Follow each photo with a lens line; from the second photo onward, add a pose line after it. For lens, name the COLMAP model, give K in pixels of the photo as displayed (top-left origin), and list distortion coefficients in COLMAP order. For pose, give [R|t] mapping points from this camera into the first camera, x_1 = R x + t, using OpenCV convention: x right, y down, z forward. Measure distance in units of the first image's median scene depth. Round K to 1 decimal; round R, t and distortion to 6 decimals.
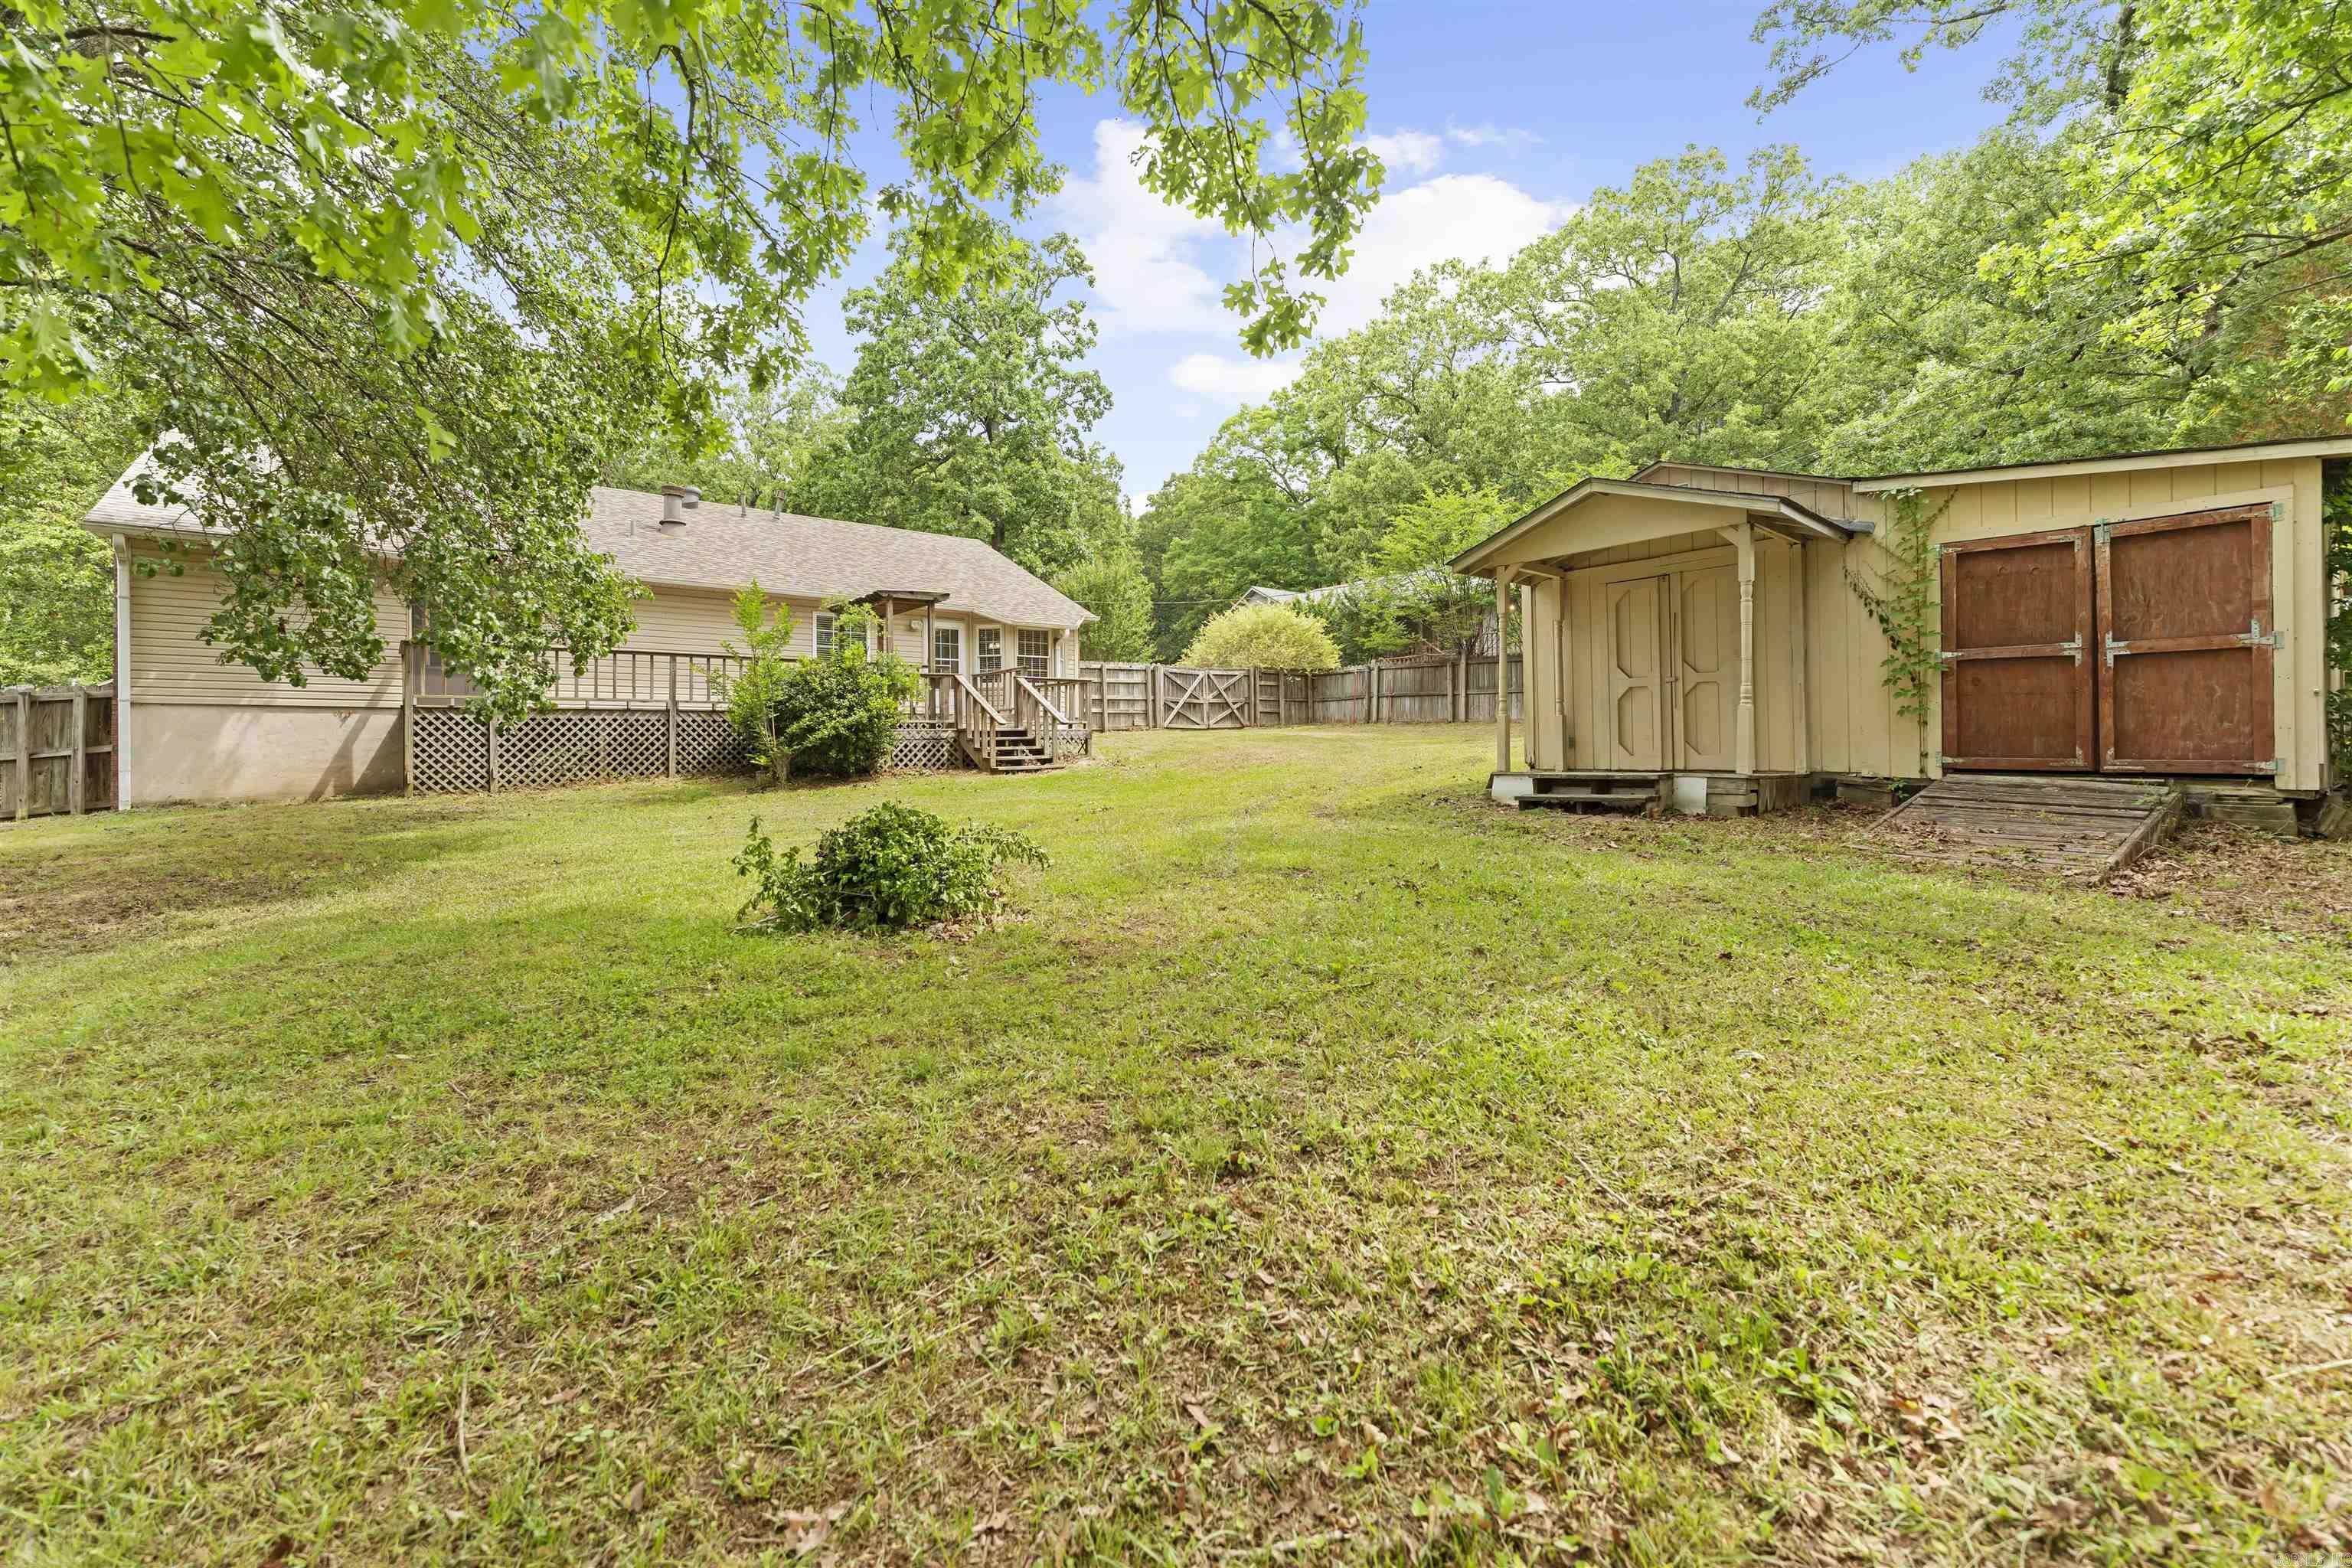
lens RADIAL K [[949.6, 0, 1168.8], [0, 949.6, 749.1], [0, 0, 1]] dist [0.000022, 0.000635]
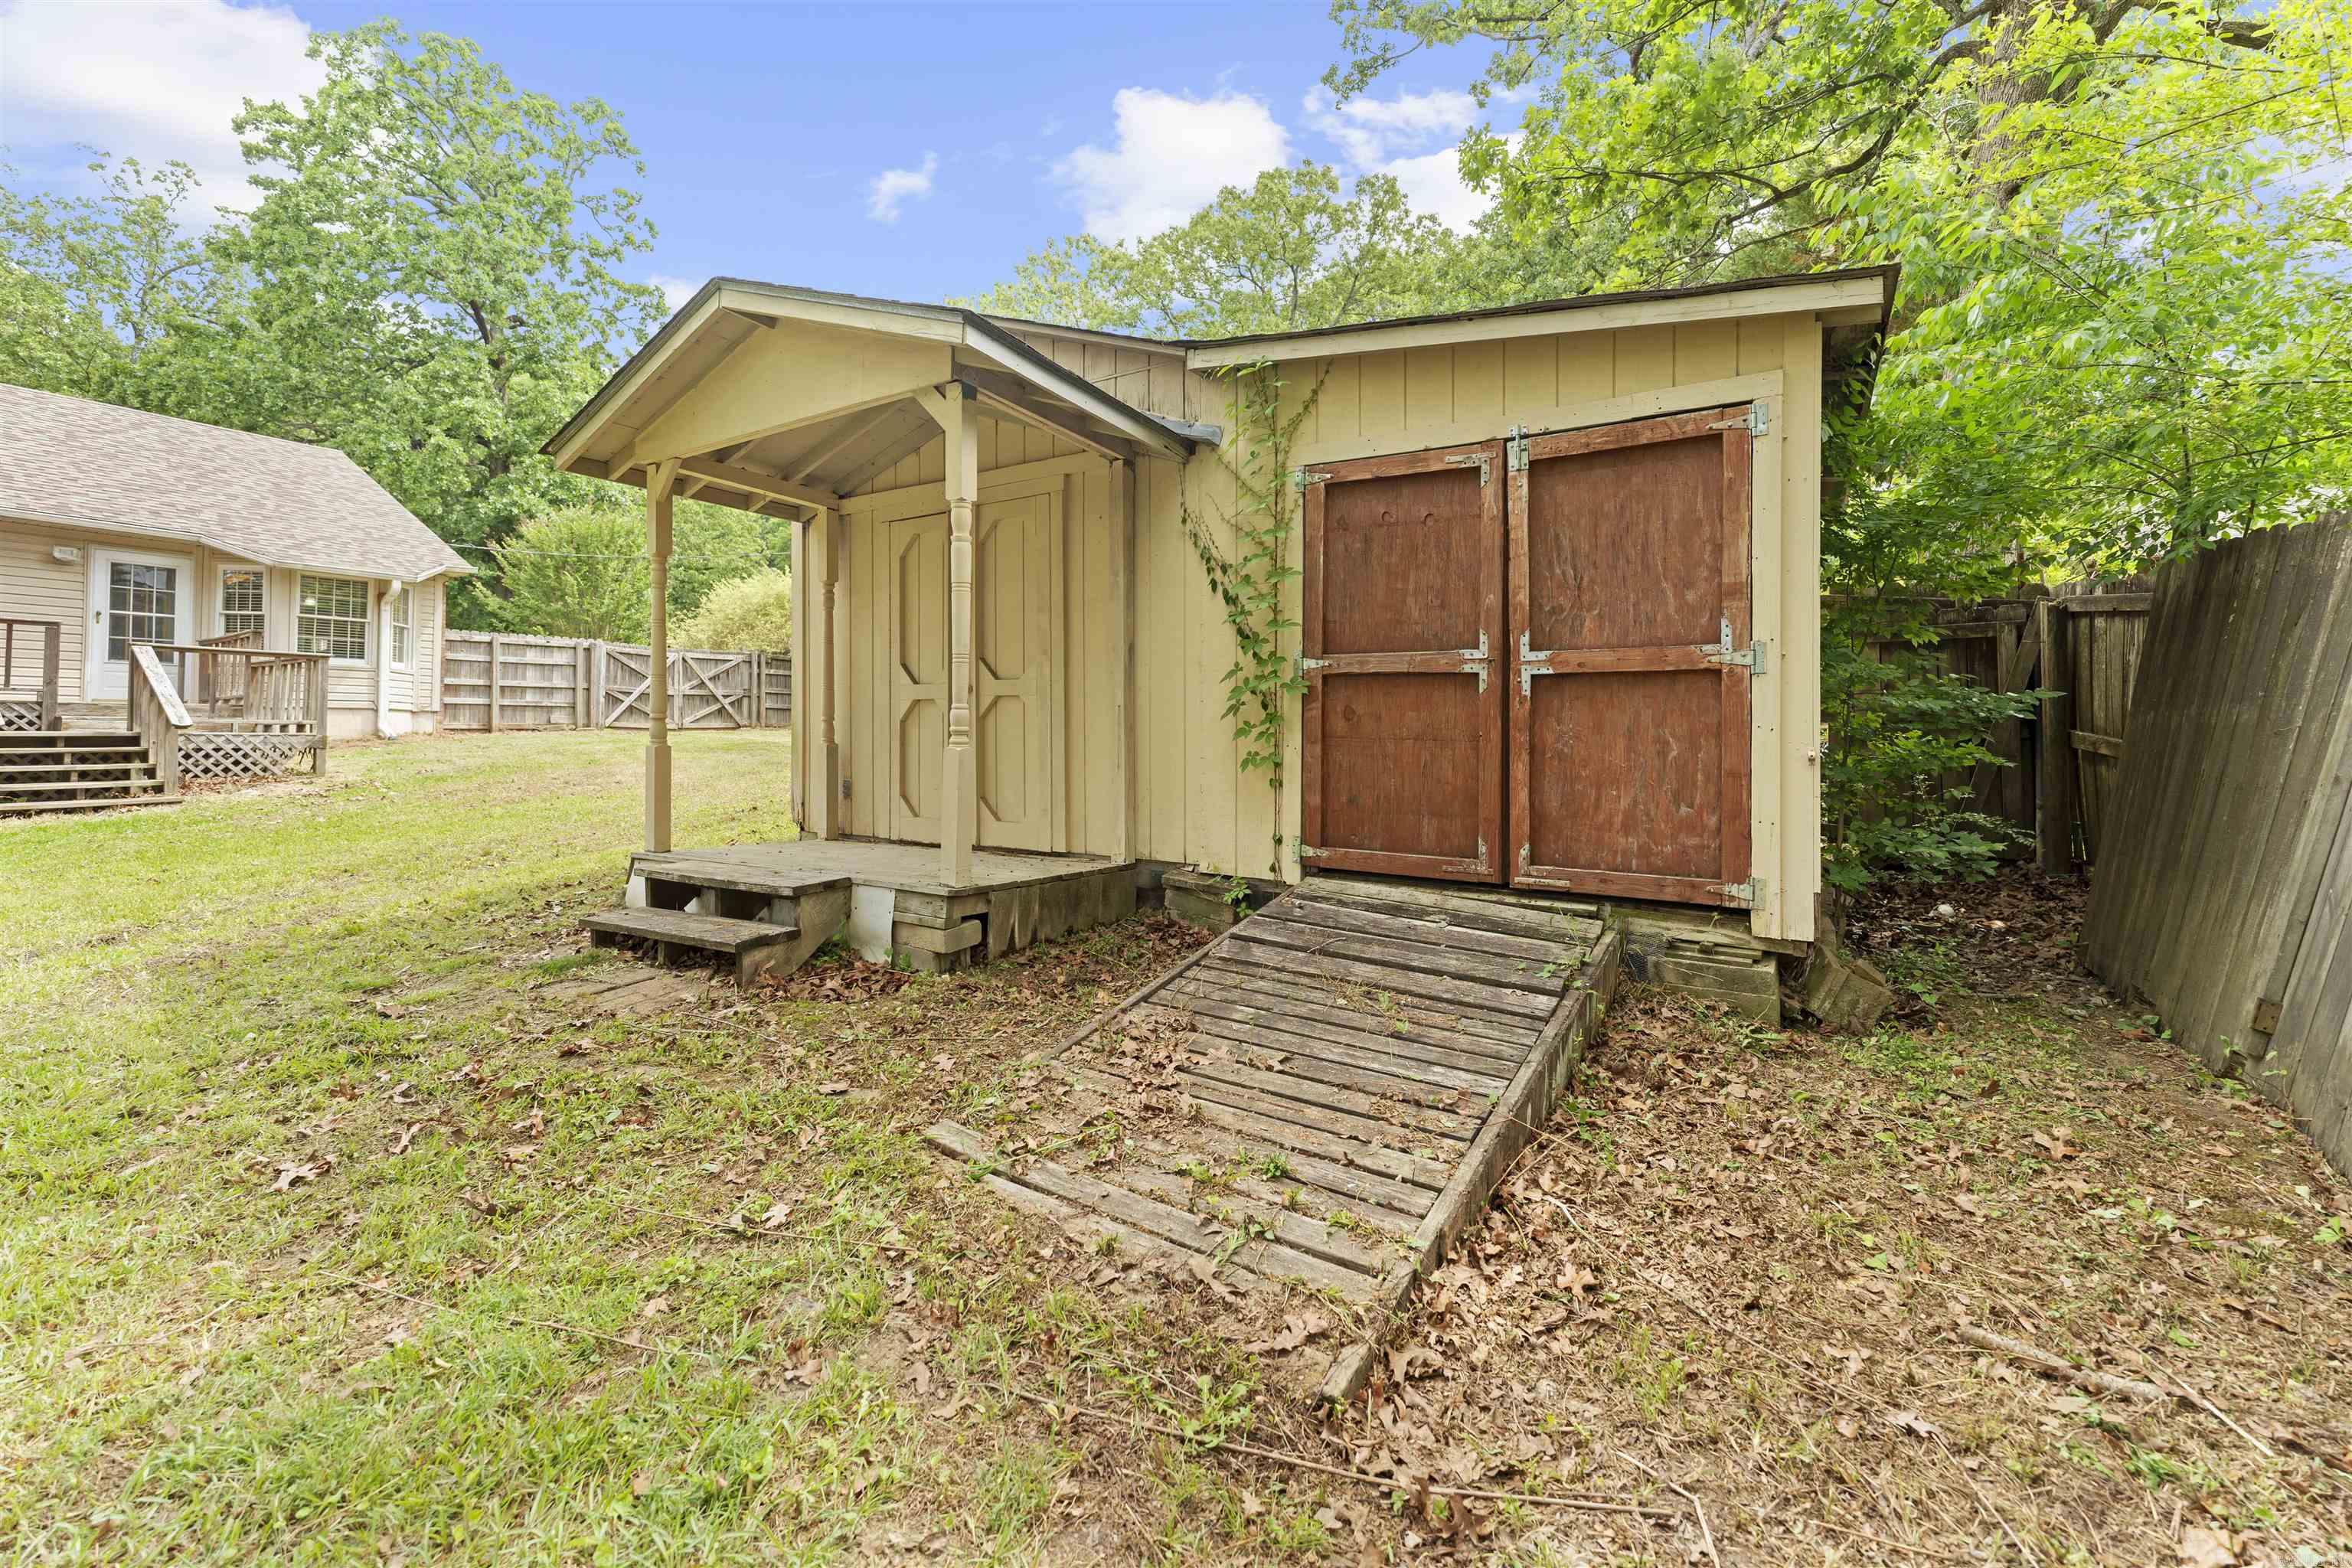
lens RADIAL K [[958.9, 0, 1174.8], [0, 958.9, 739.7], [0, 0, 1]] dist [0.000097, 0.000031]
pose [[0.944246, 0.015304, 0.328884, 0.549451], [-0.014493, 0.999883, -0.004917, -0.049637], [-0.328921, -0.000124, 0.944357, 0.483706]]
